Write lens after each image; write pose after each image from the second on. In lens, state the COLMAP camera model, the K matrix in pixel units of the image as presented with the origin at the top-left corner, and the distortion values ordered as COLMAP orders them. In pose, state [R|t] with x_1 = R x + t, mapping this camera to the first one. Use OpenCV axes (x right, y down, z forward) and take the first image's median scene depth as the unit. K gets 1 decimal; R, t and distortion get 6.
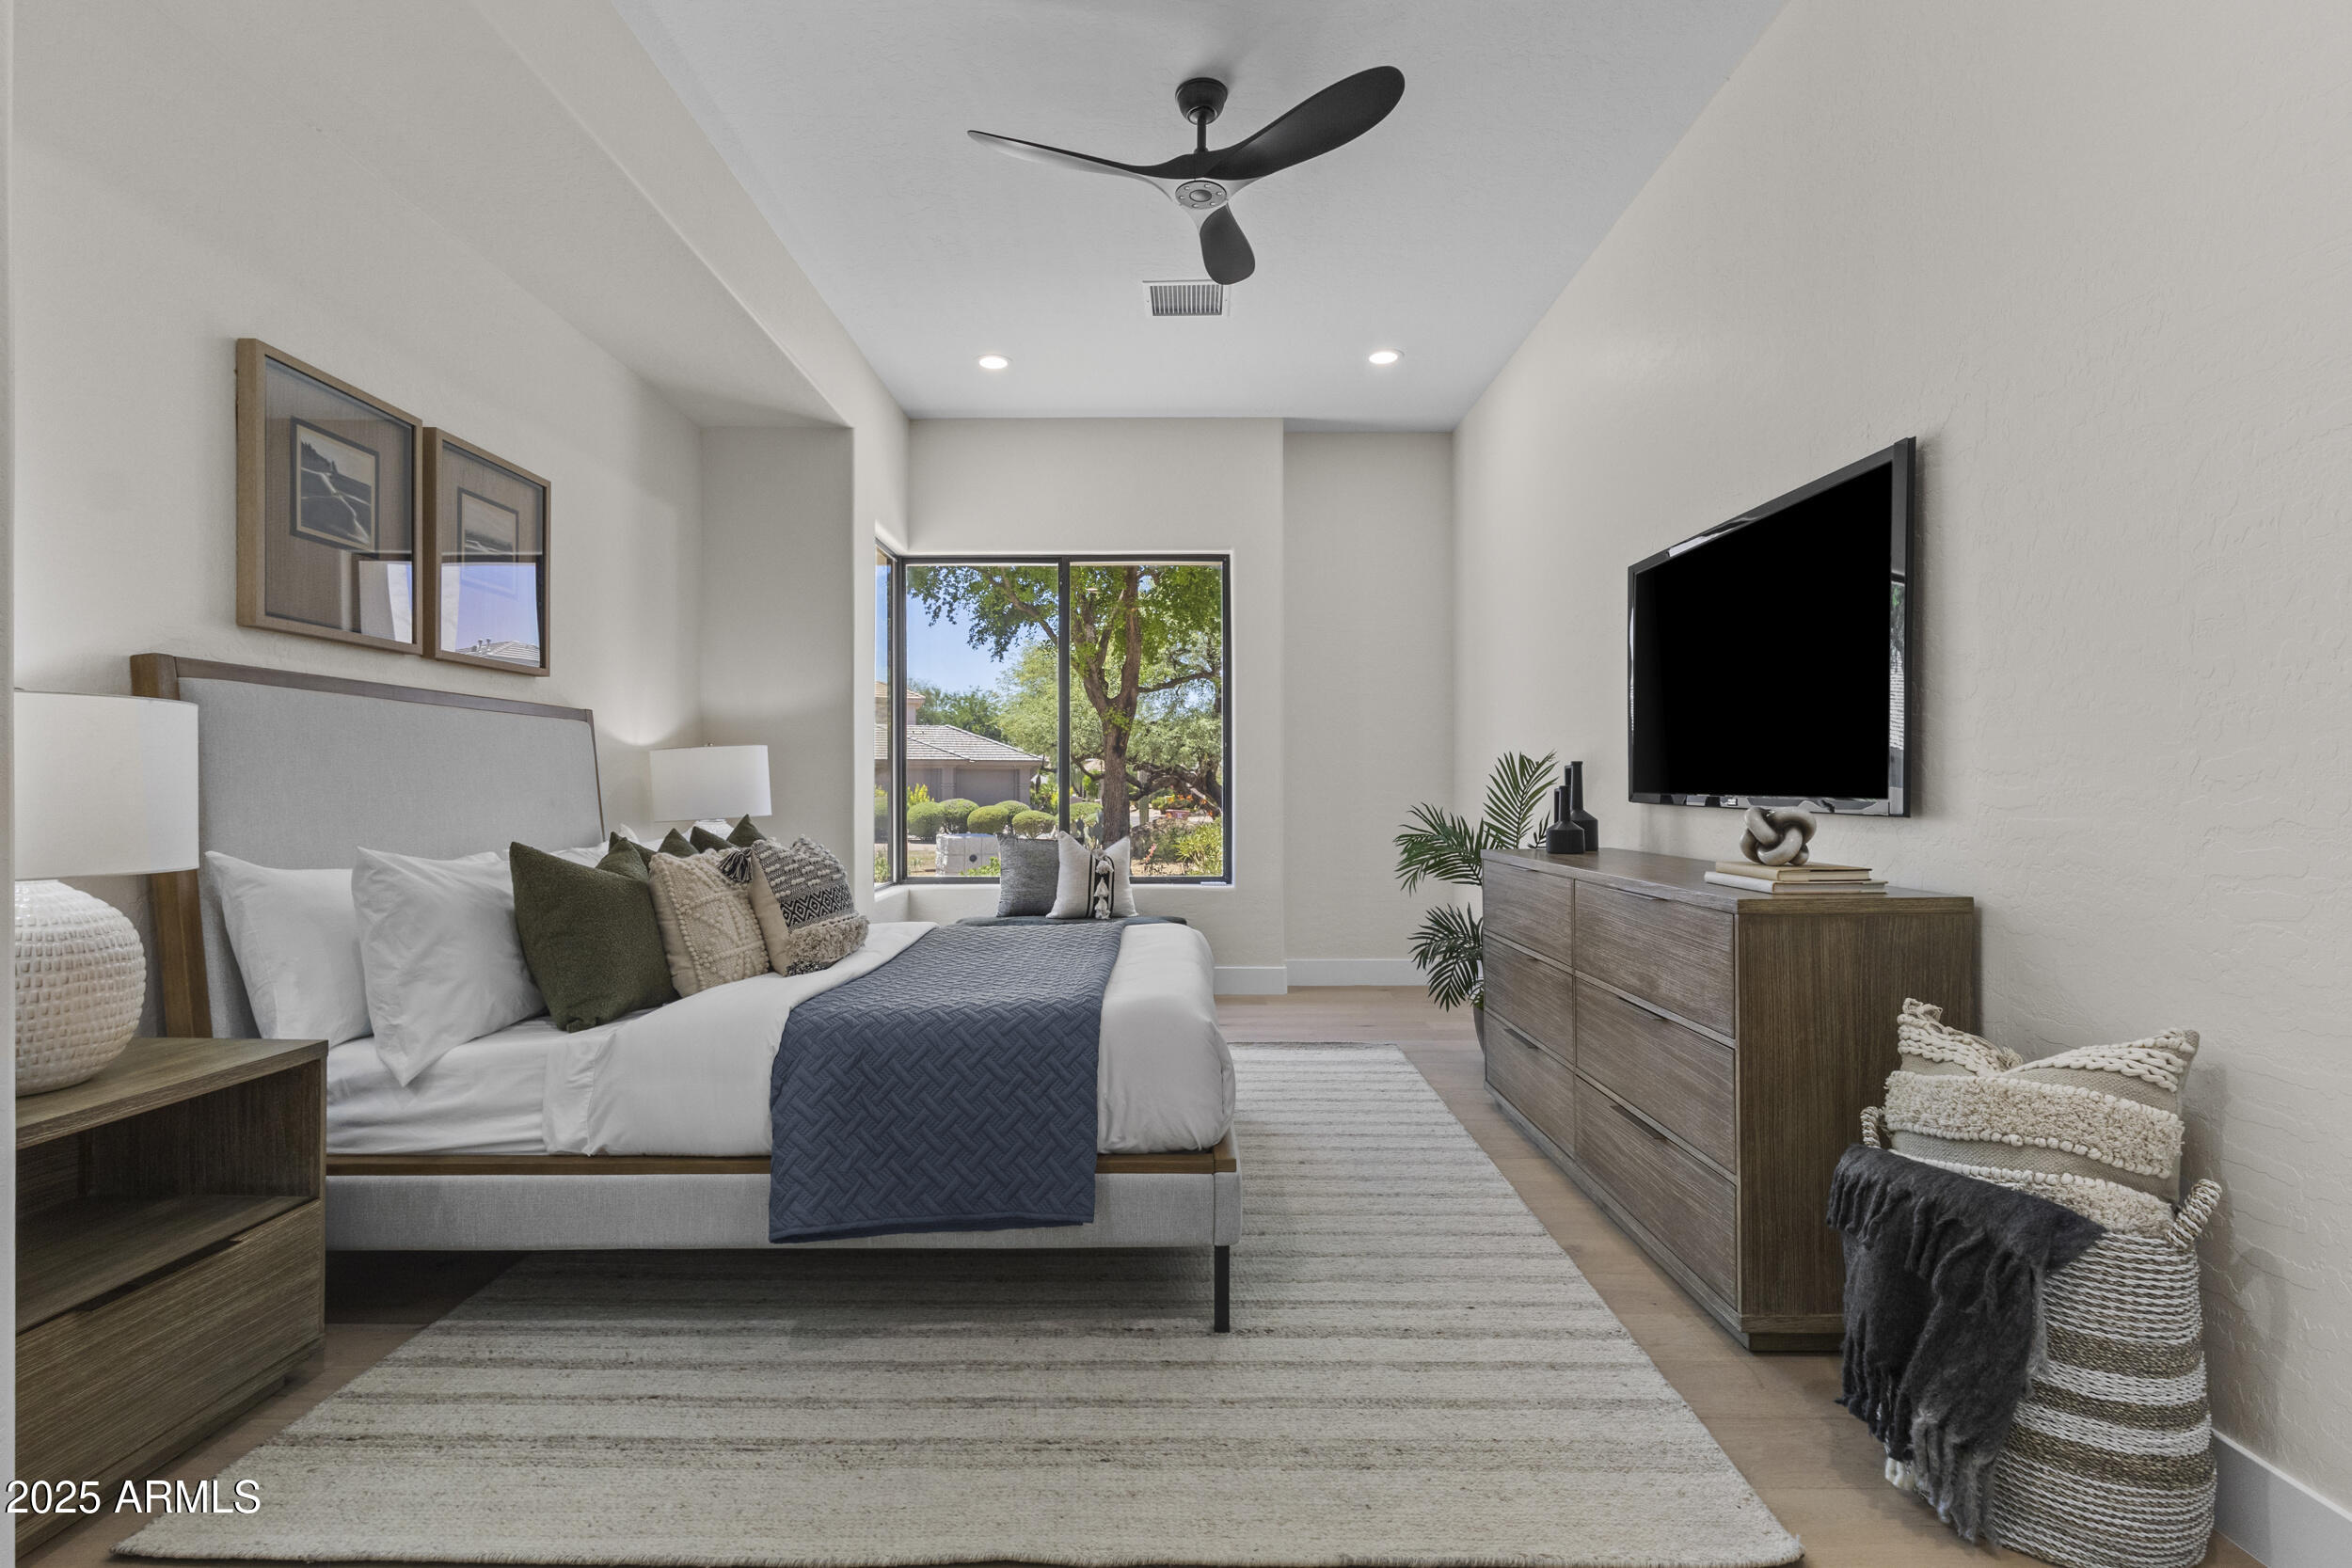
lens RADIAL K [[1088.4, 0, 1168.1], [0, 1088.4, 782.2], [0, 0, 1]] dist [0.003374, 0.000803]
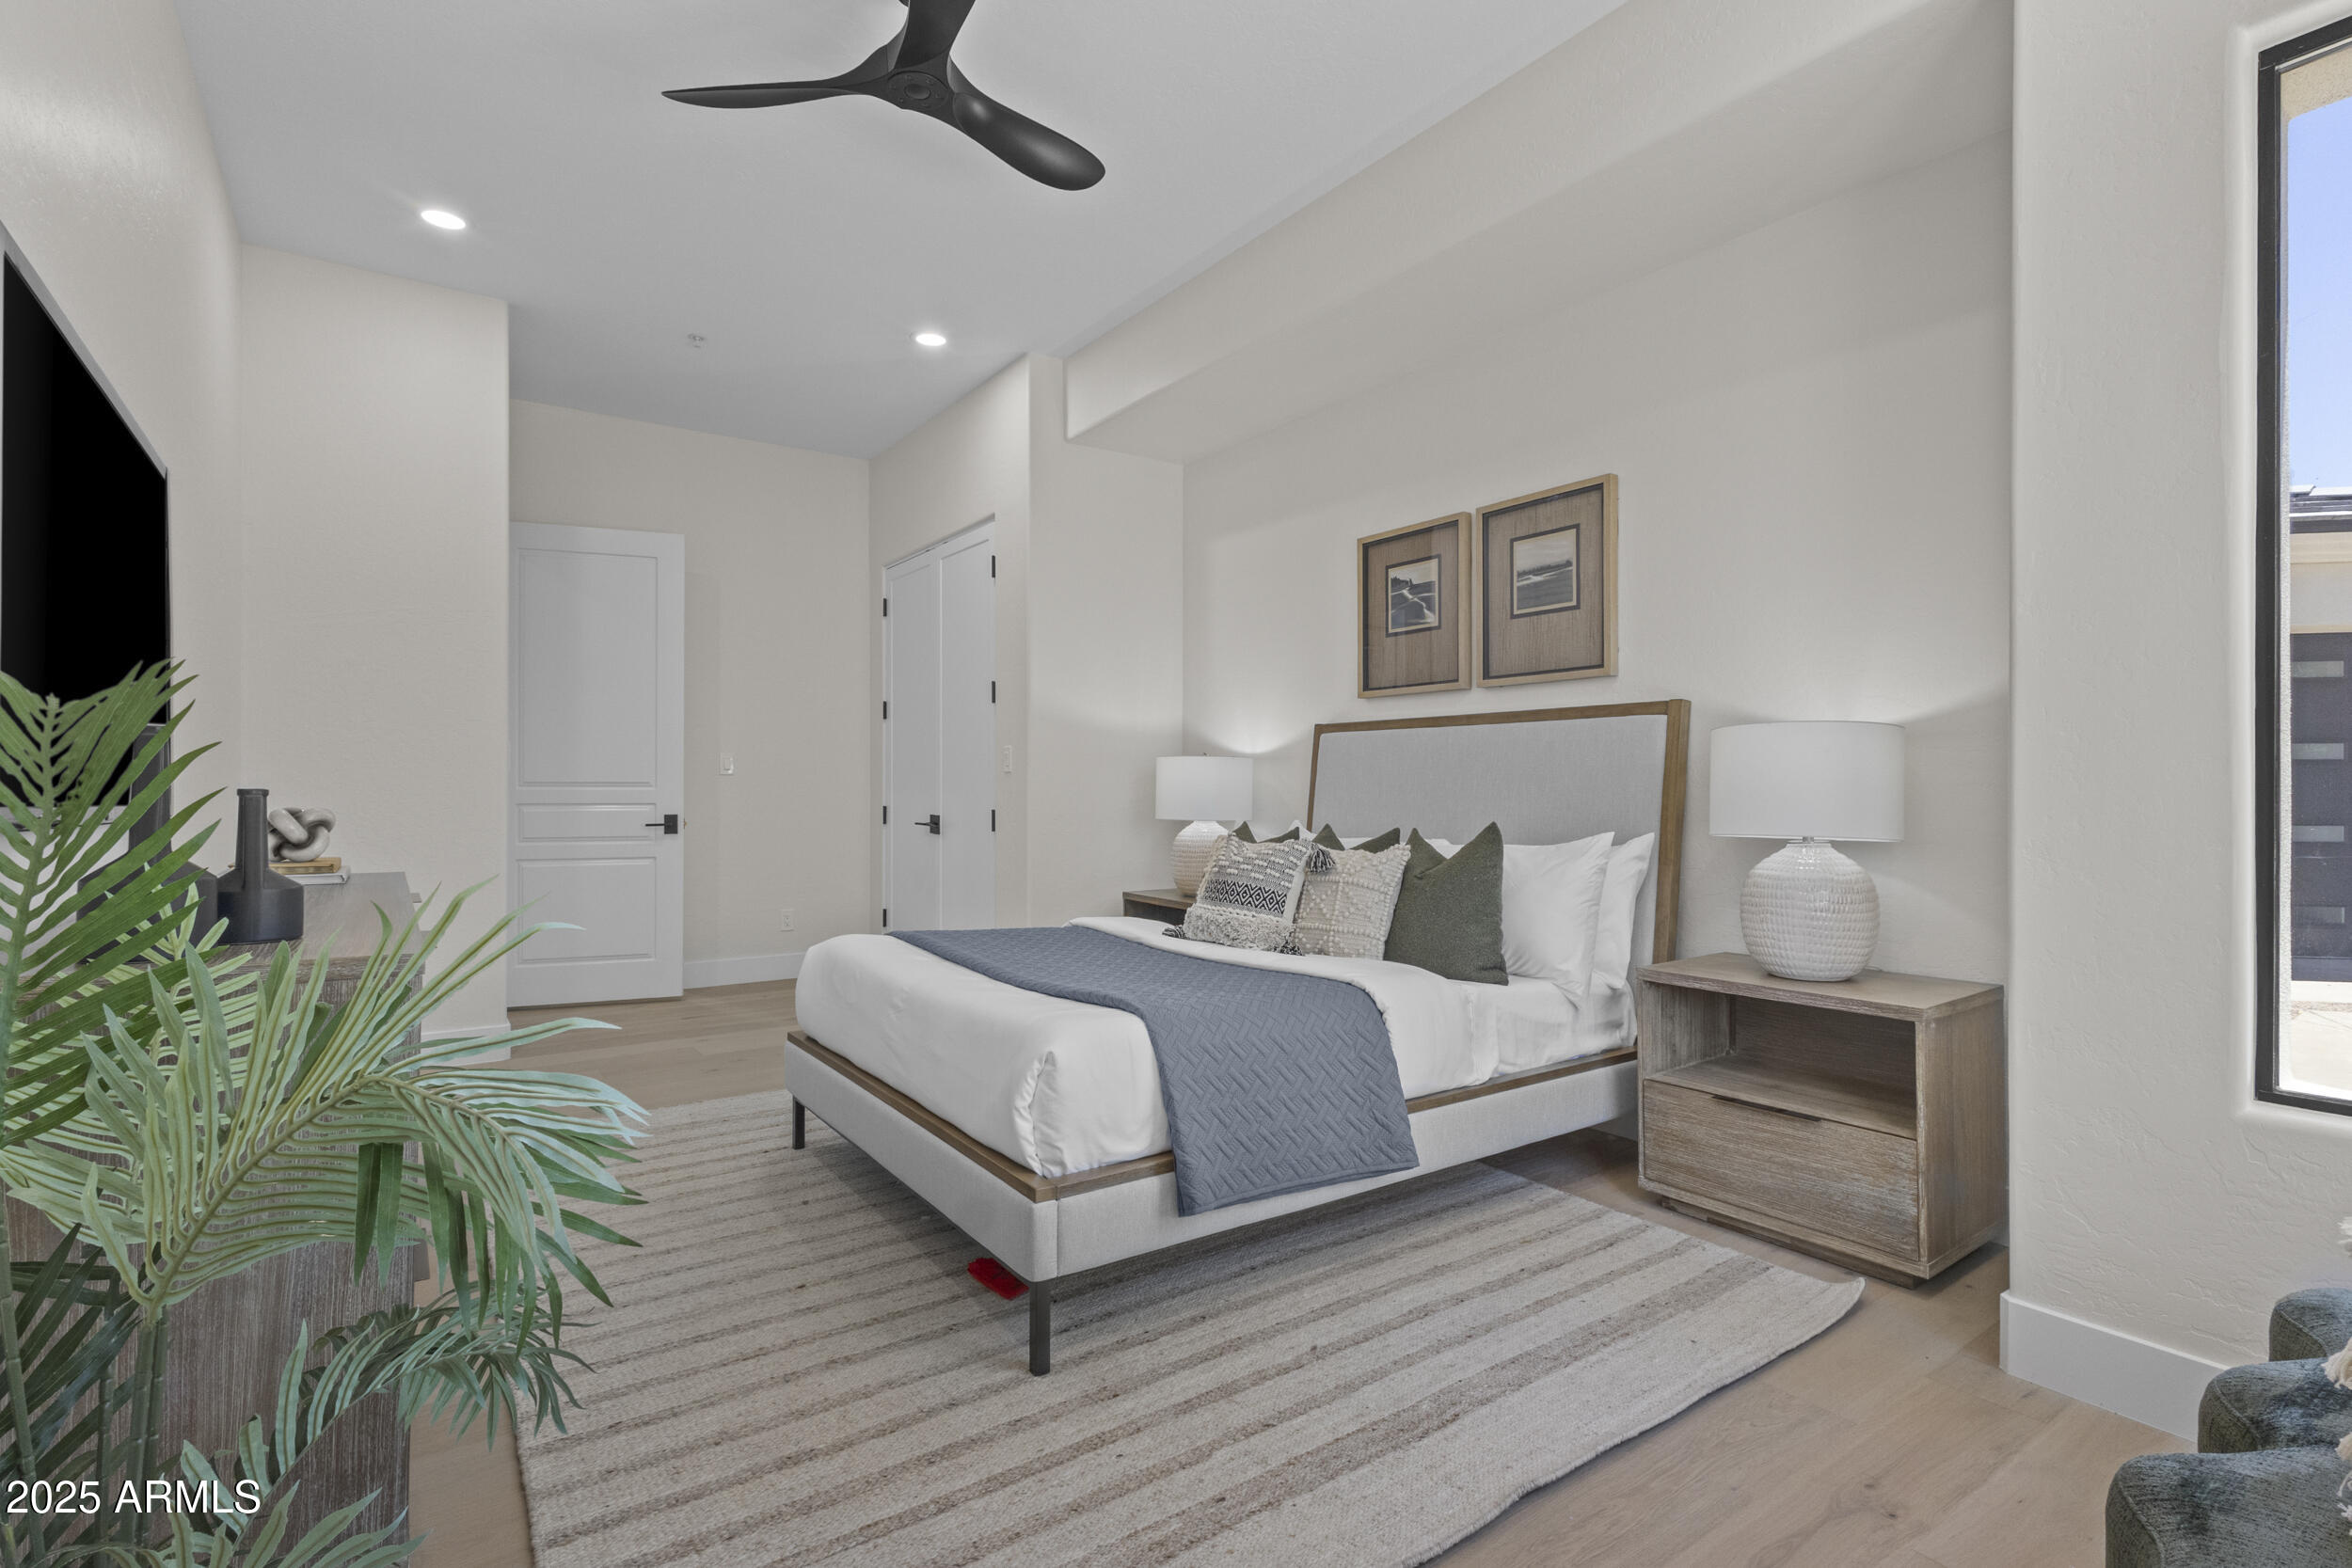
lens RADIAL K [[1088.4, 0, 1168.1], [0, 1088.4, 782.2], [0, 0, 1]] dist [0.003374, 0.000803]
pose [[-0.817295, -0.000404, -0.576220, 0.413656], [0.003705, 0.999975, -0.005956, 0.003956], [0.576208, -0.007002, -0.817273, 2.084361]]
